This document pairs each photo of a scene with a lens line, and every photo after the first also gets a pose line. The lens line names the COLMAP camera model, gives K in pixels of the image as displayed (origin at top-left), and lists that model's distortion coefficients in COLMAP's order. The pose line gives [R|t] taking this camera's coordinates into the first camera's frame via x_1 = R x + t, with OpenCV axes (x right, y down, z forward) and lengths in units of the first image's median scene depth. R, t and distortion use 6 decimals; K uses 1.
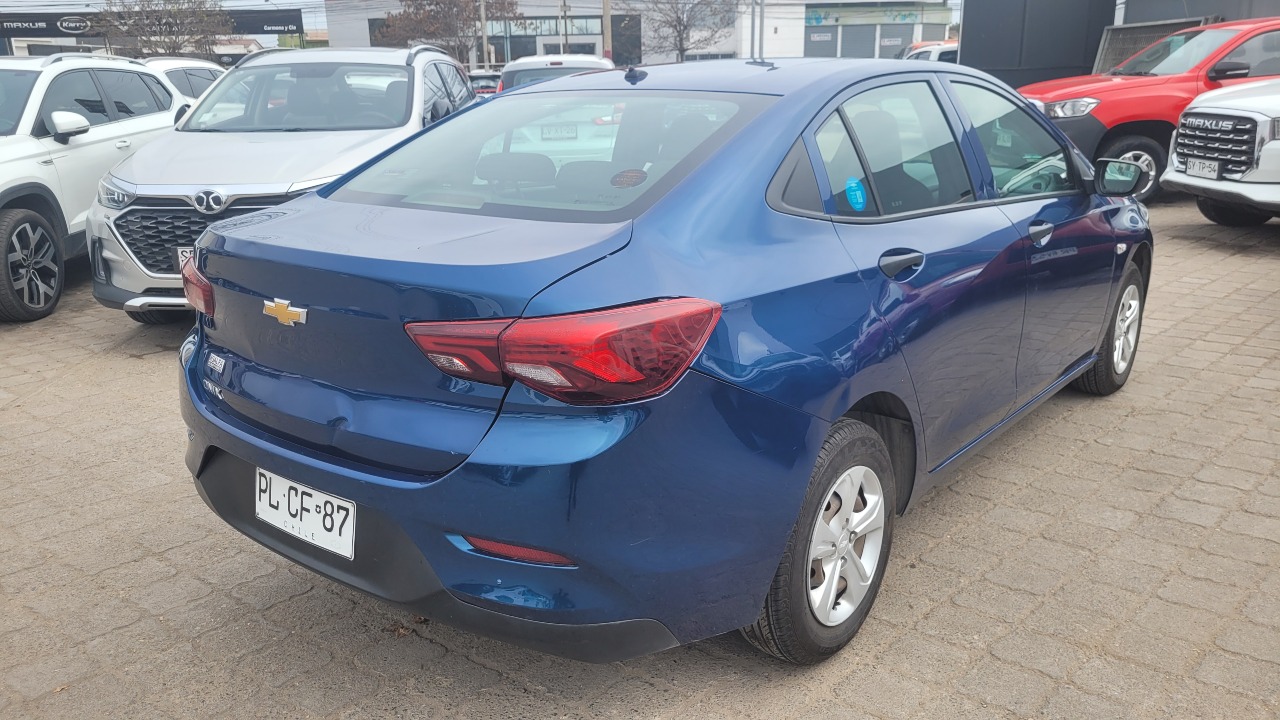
lens RADIAL K [[980.8, 0, 628.7], [0, 980.8, 362.8], [0, 0, 1]] dist [0.023124, 0.001655]
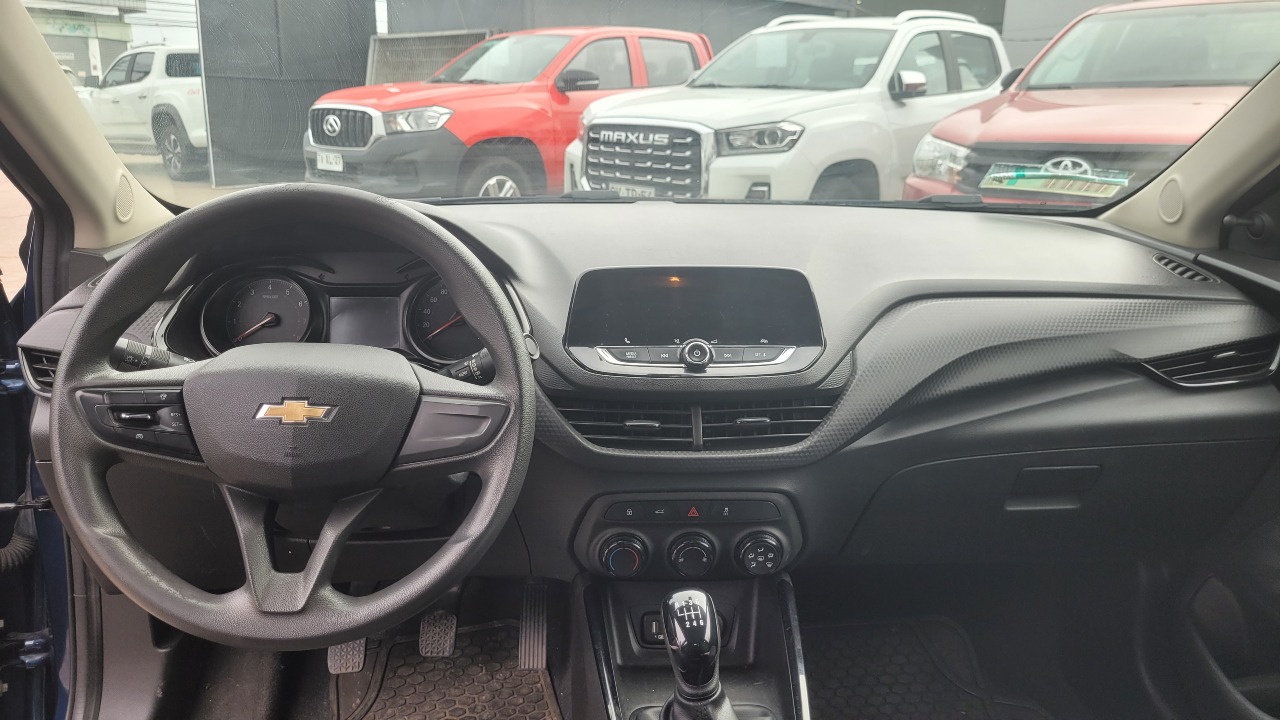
lens RADIAL K [[980.8, 0, 629.9], [0, 980.8, 347.5], [0, 0, 1]] dist [0.023124, 0.001655]
pose [[0.721820, -0.135035, 0.678780, 0.046042], [0.165408, 0.986017, 0.020260, -0.098466], [-0.672024, 0.097651, 0.734062, 0.467539]]
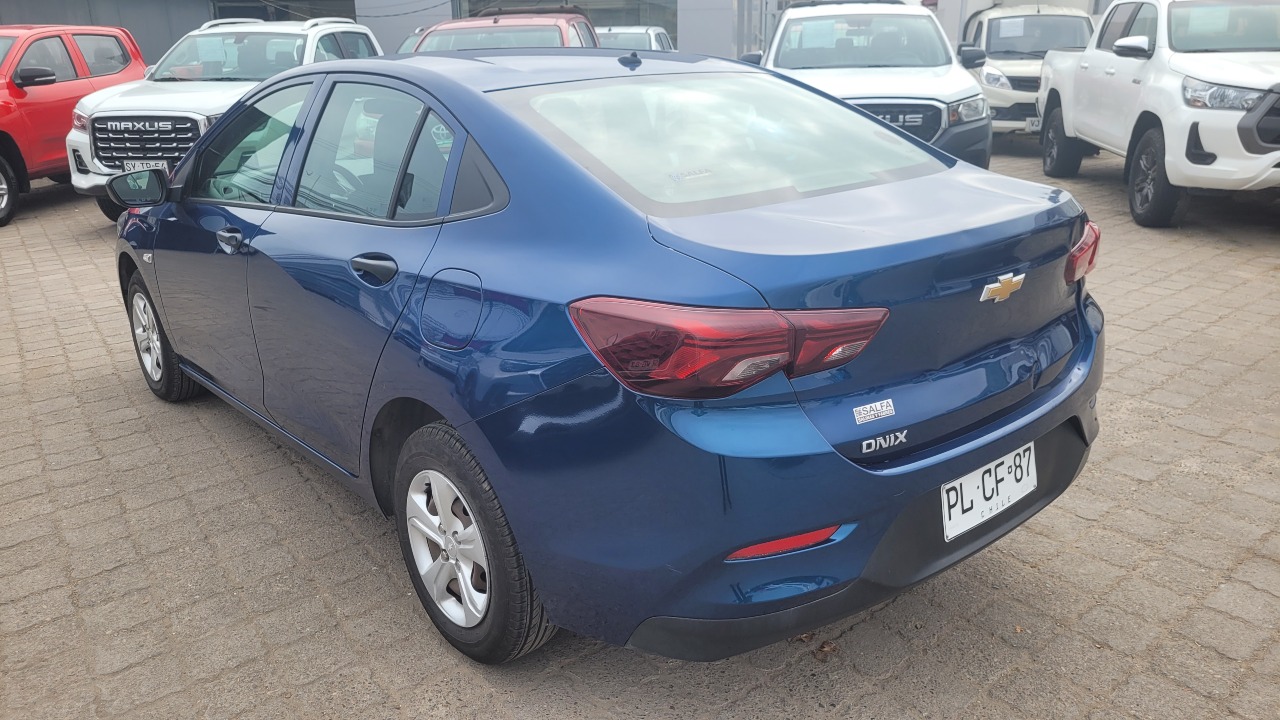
lens RADIAL K [[980.8, 0, 644.8], [0, 980.8, 366.2], [0, 0, 1]] dist [0.023124, 0.001655]
pose [[0.177648, -0.287352, 0.941206, -0.378630], [0.297984, 0.927226, 0.226841, -0.085772], [-0.937895, 0.240166, 0.250347, 0.307320]]
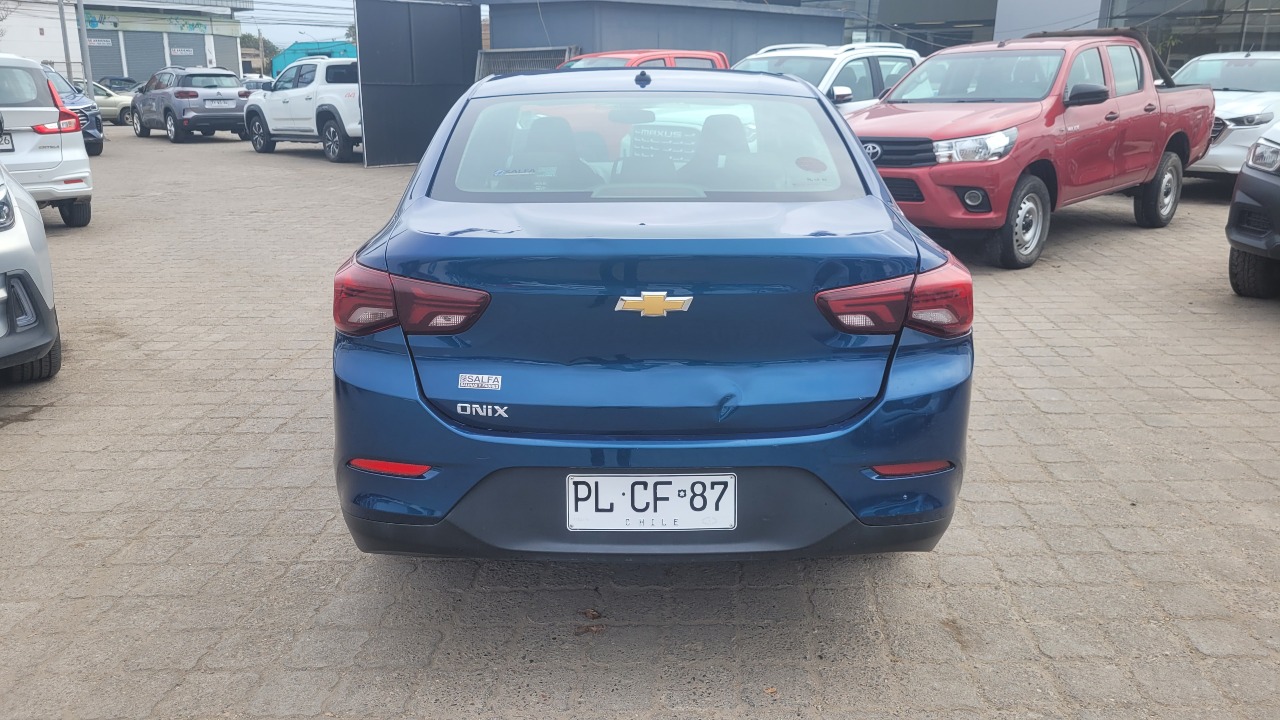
lens RADIAL K [[980.8, 0, 619.3], [0, 980.8, 369.0], [0, 0, 1]] dist [0.023124, 0.001655]
pose [[0.773306, -0.155070, 0.614777, -0.278615], [0.160085, 0.985968, 0.047333, -0.010794], [-0.613490, 0.061814, 0.787280, 0.065055]]
